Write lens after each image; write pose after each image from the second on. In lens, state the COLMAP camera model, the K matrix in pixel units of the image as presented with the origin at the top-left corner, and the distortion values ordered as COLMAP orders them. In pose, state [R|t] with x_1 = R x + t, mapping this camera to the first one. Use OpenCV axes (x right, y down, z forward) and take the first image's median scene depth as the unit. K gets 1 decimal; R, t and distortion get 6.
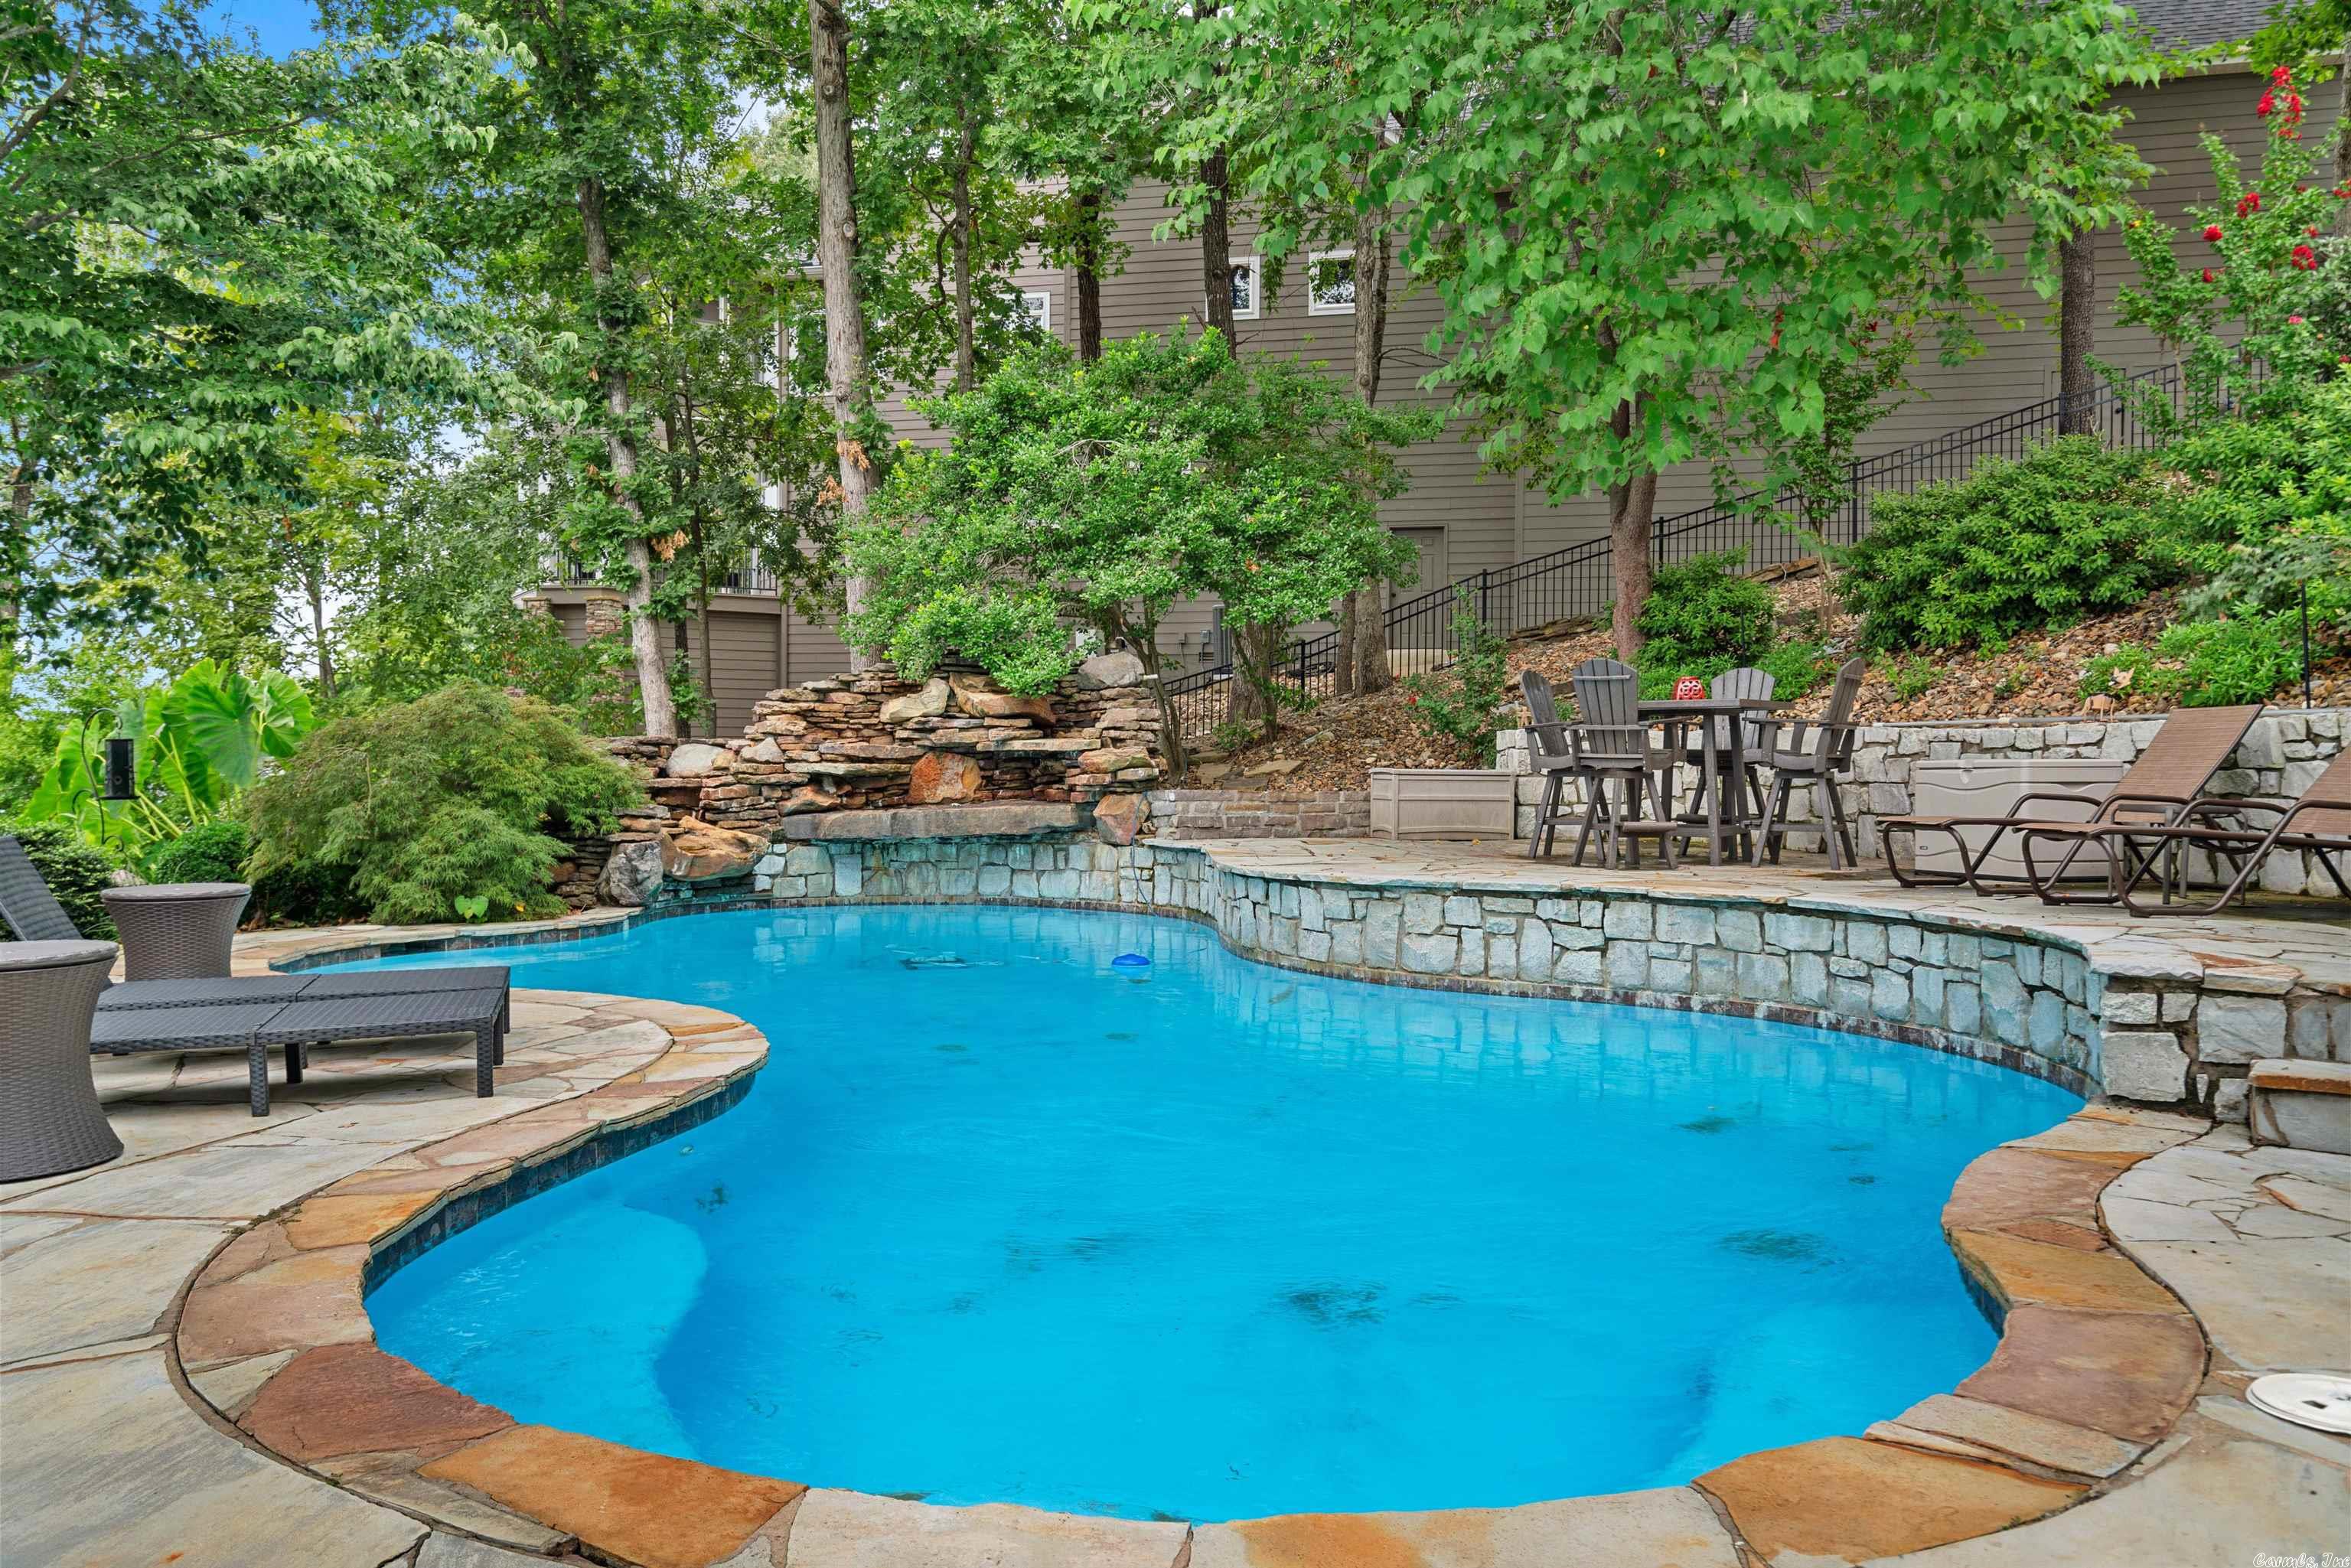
lens RADIAL K [[1727.4, 0, 1175.5], [0, 1727.4, 784.0], [0, 0, 1]] dist [-0.037486, -0.001077]
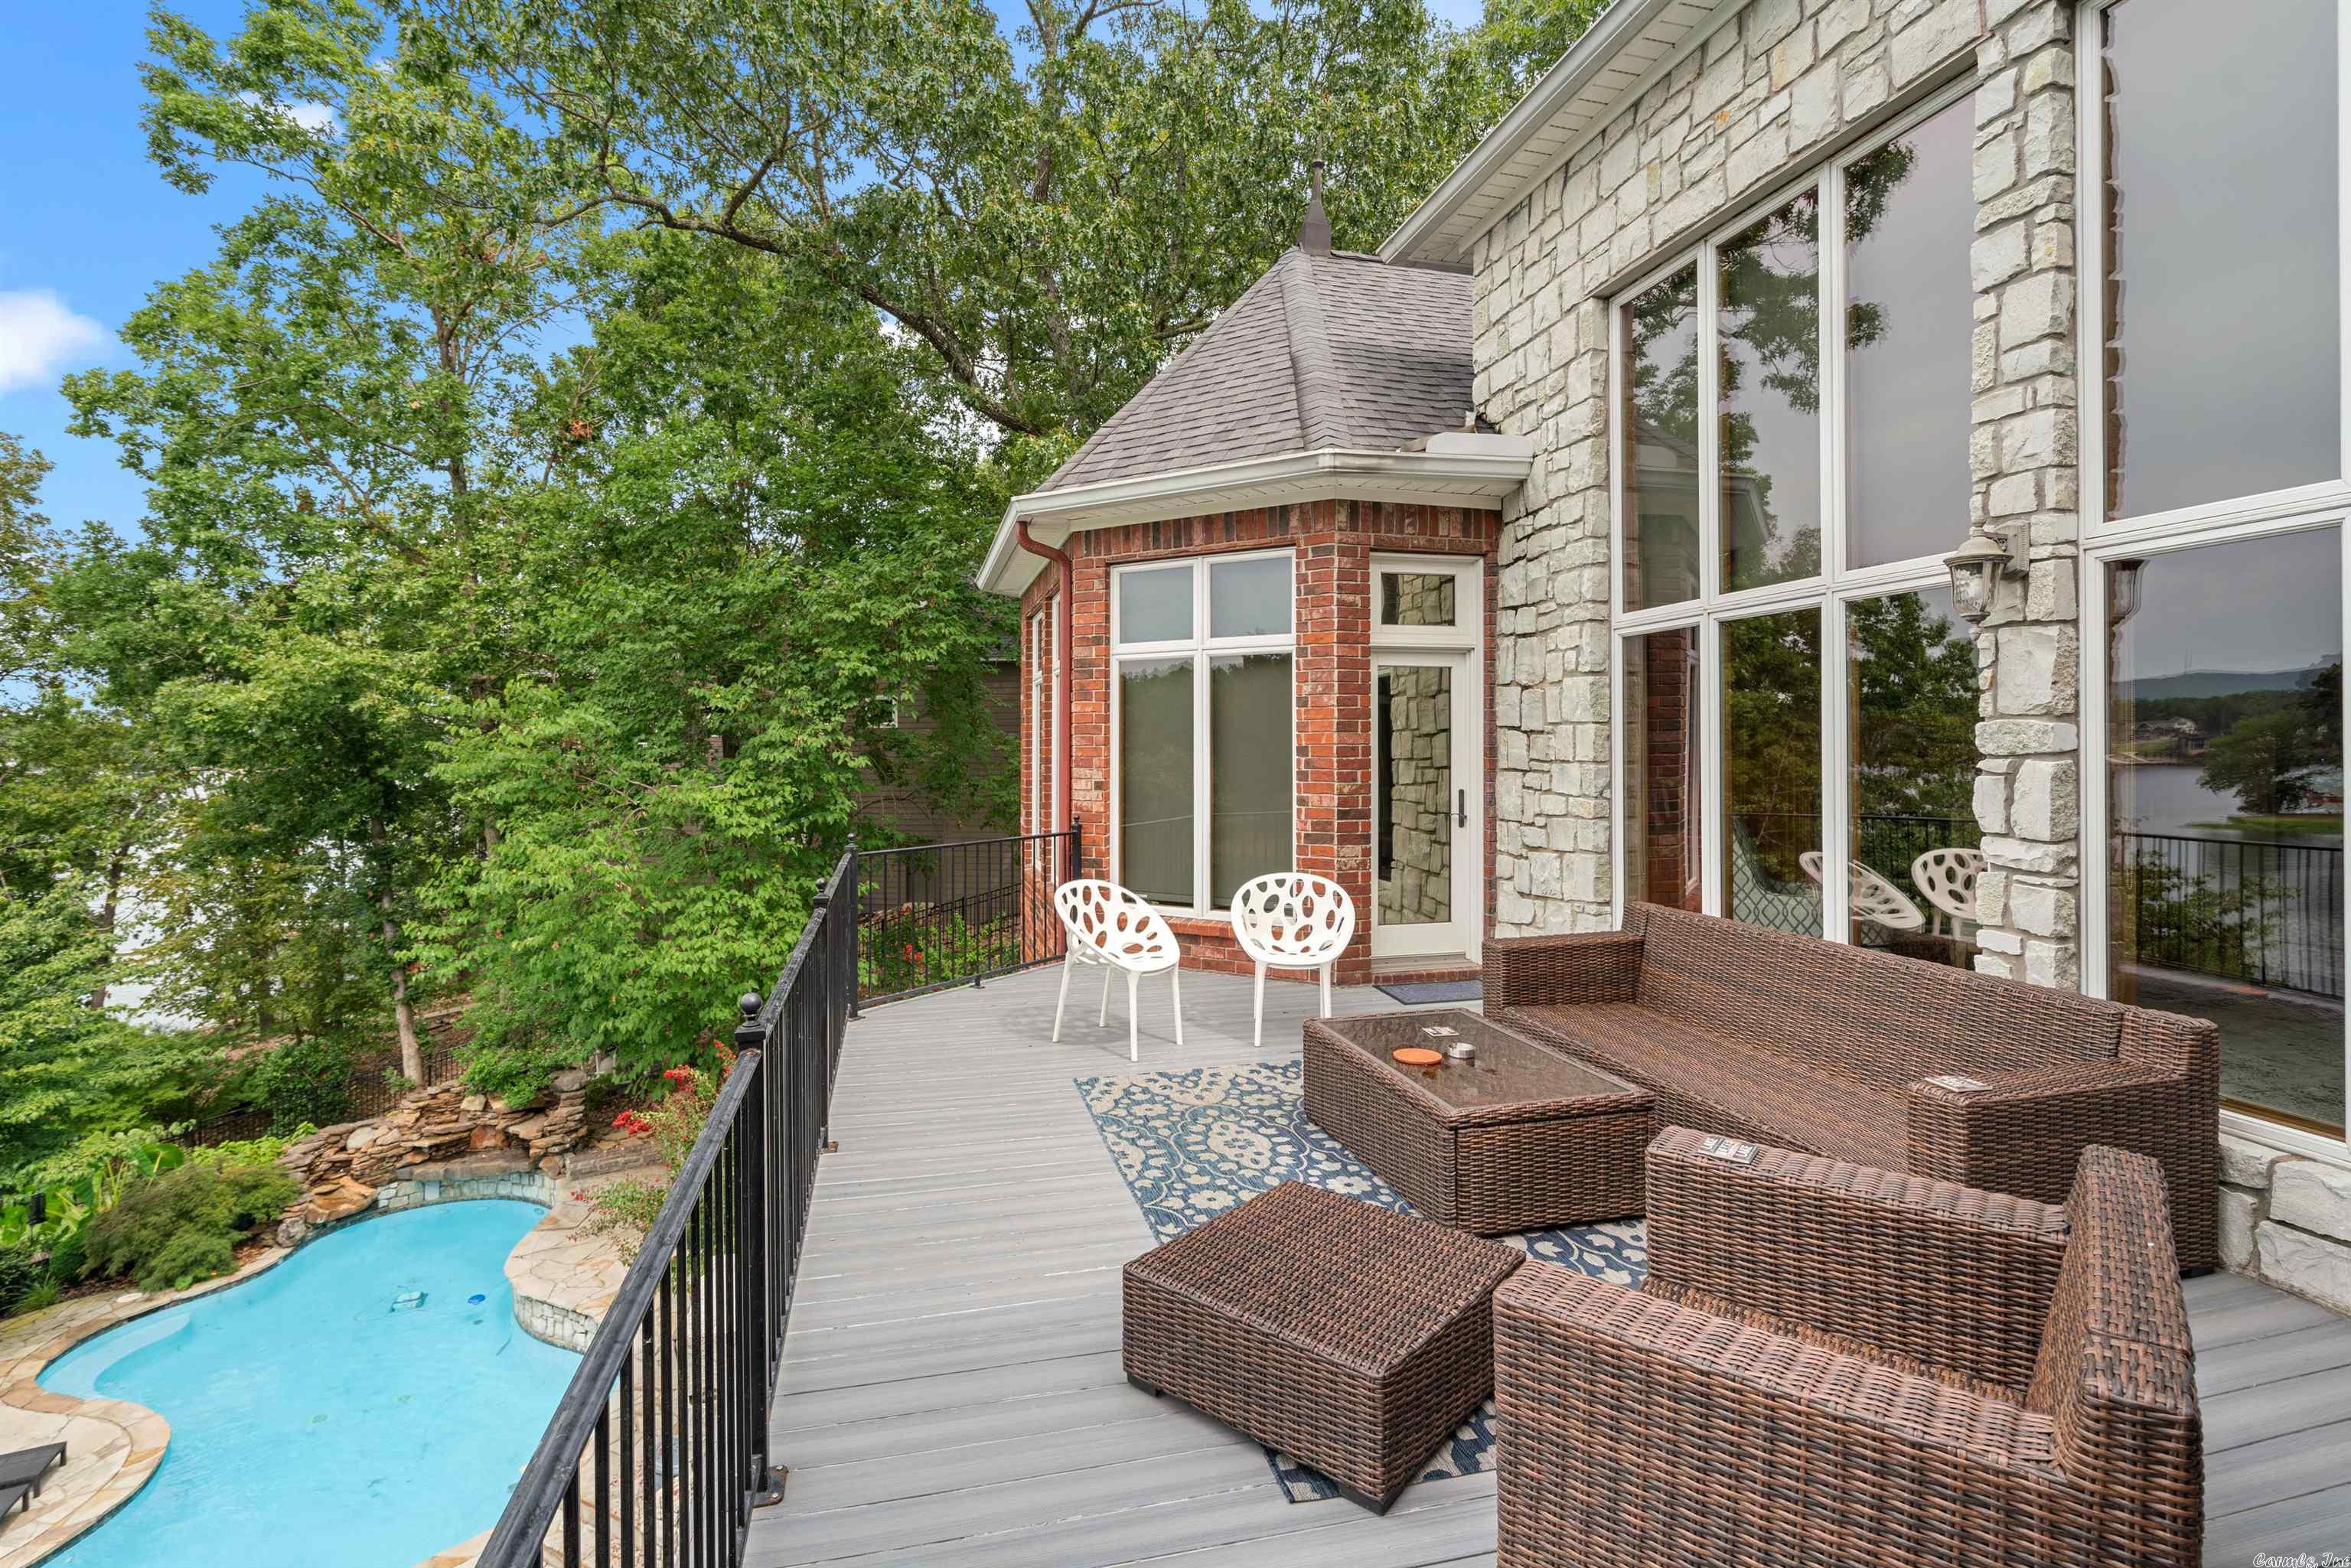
lens RADIAL K [[1063.0, 0, 1165.5], [0, 1063.0, 736.1], [0, 0, 1]] dist [-0.002558, -0.000796]
pose [[0.995442, -0.011123, 0.094713, 0.630424], [0.012767, 0.999778, -0.016770, -0.500034], [-0.094506, 0.017903, 0.995363, -0.461760]]
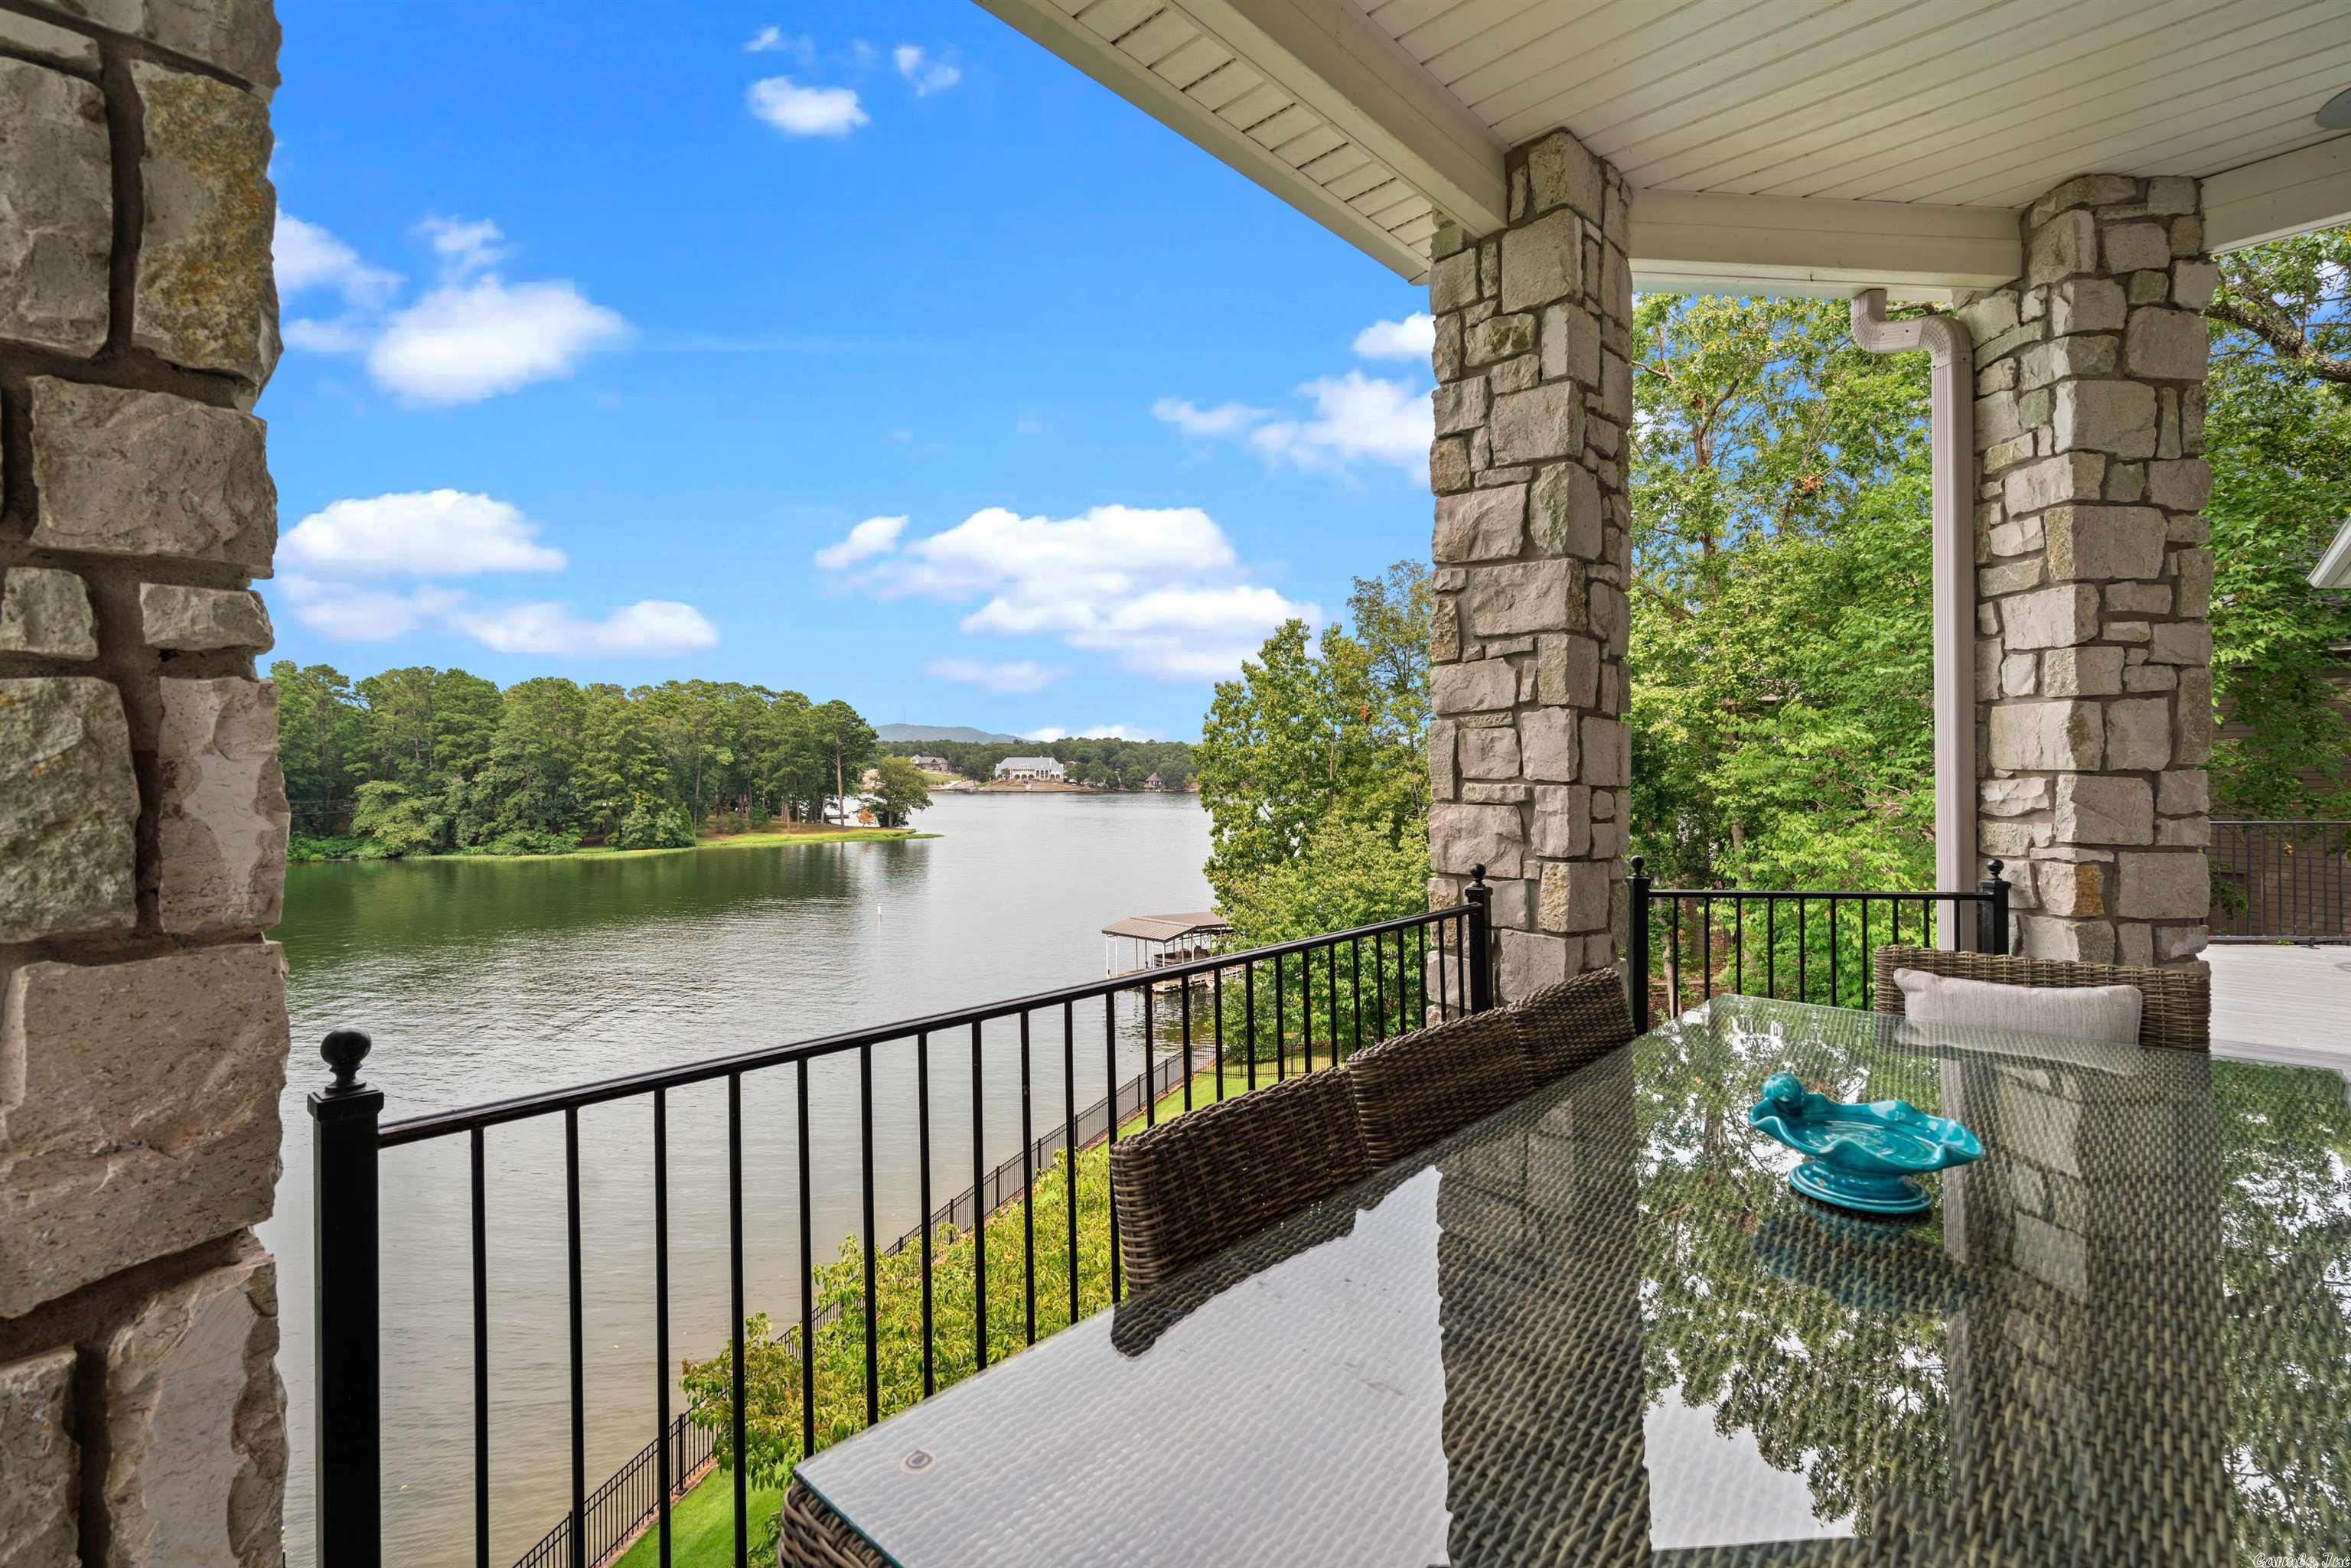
lens RADIAL K [[1071.2, 0, 1175.5], [0, 1071.2, 784.0], [0, 0, 1]] dist [-0.004324, -0.000093]
pose [[0.623894, -0.002004, -0.781507, 0.657618], [-0.000517, 0.999995, -0.002978, -0.476544], [0.781509, 0.002262, 0.623890, -0.793599]]
